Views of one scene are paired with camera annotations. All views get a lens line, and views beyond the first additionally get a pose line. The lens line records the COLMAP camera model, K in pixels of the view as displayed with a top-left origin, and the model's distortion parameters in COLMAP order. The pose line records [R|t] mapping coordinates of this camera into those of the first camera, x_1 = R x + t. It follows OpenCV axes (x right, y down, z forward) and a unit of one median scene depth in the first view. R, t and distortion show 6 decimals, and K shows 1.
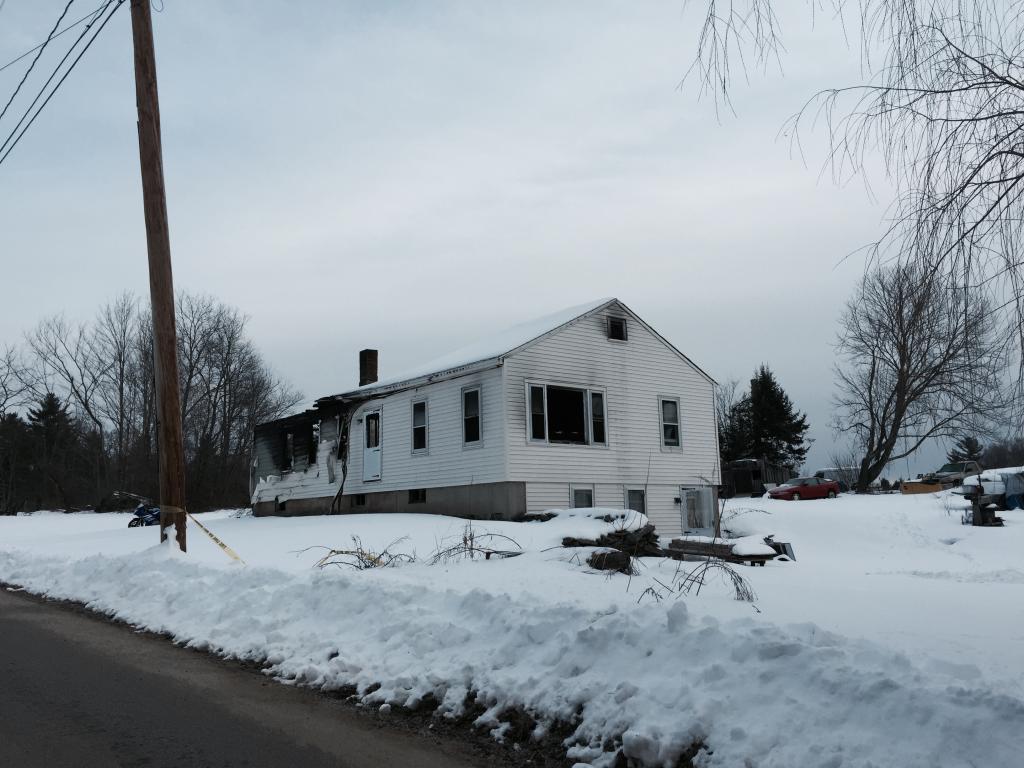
lens RADIAL K [[862.4, 0, 512.0], [0, 862.4, 384.0], [0, 0, 1]] dist [0.105751, -0.183641]
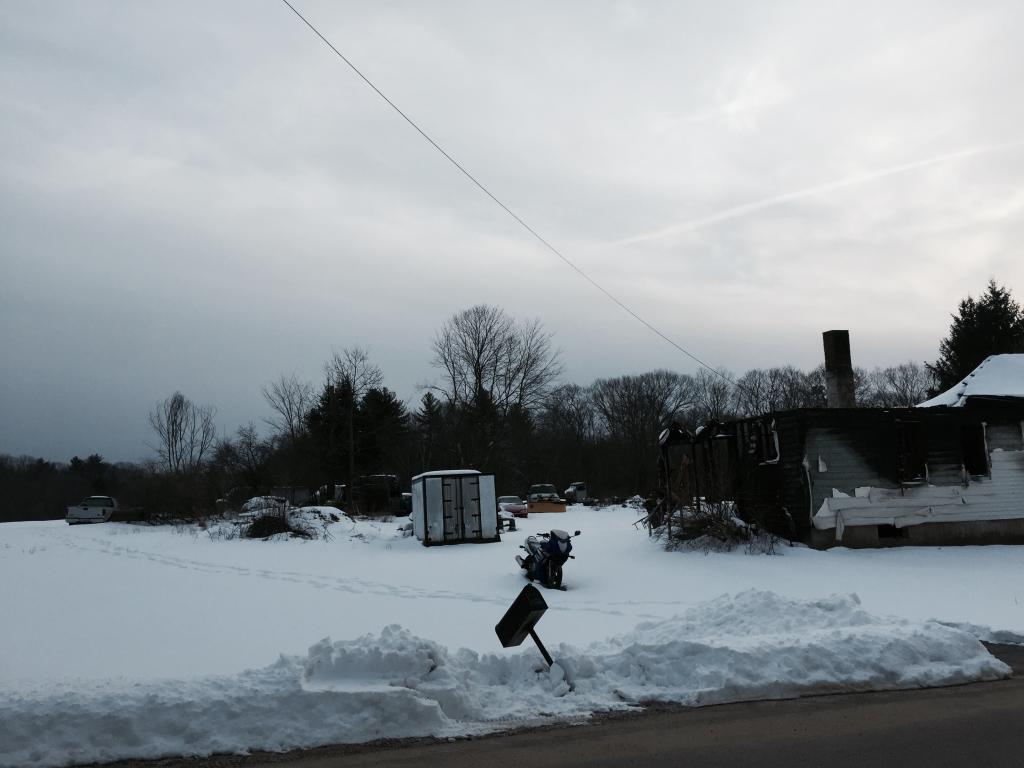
lens RADIAL K [[862.4, 0, 512.0], [0, 862.4, 384.0], [0, 0, 1]] dist [0.105751, -0.183641]
pose [[0.373549, 0.149796, 0.915435, -1.245962], [-0.117872, 0.986540, -0.113333, 0.165474], [-0.920091, -0.065569, 0.386178, 1.211300]]
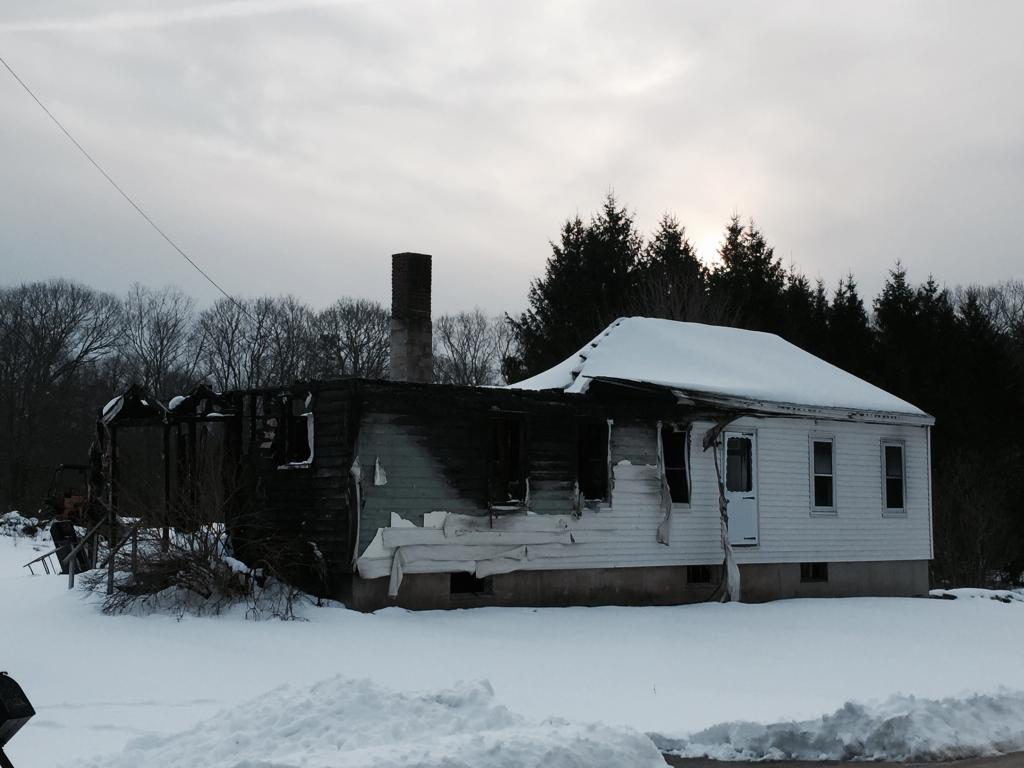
lens RADIAL K [[1564.8, 0, 512.0], [0, 1564.8, 384.0], [0, 0, 1]] dist [0.053362, -0.010181]
pose [[-0.081891, 0.120173, 0.989370, -1.271774], [-0.147061, 0.980380, -0.131253, 0.169289], [-0.985732, -0.156246, -0.062611, 1.243874]]
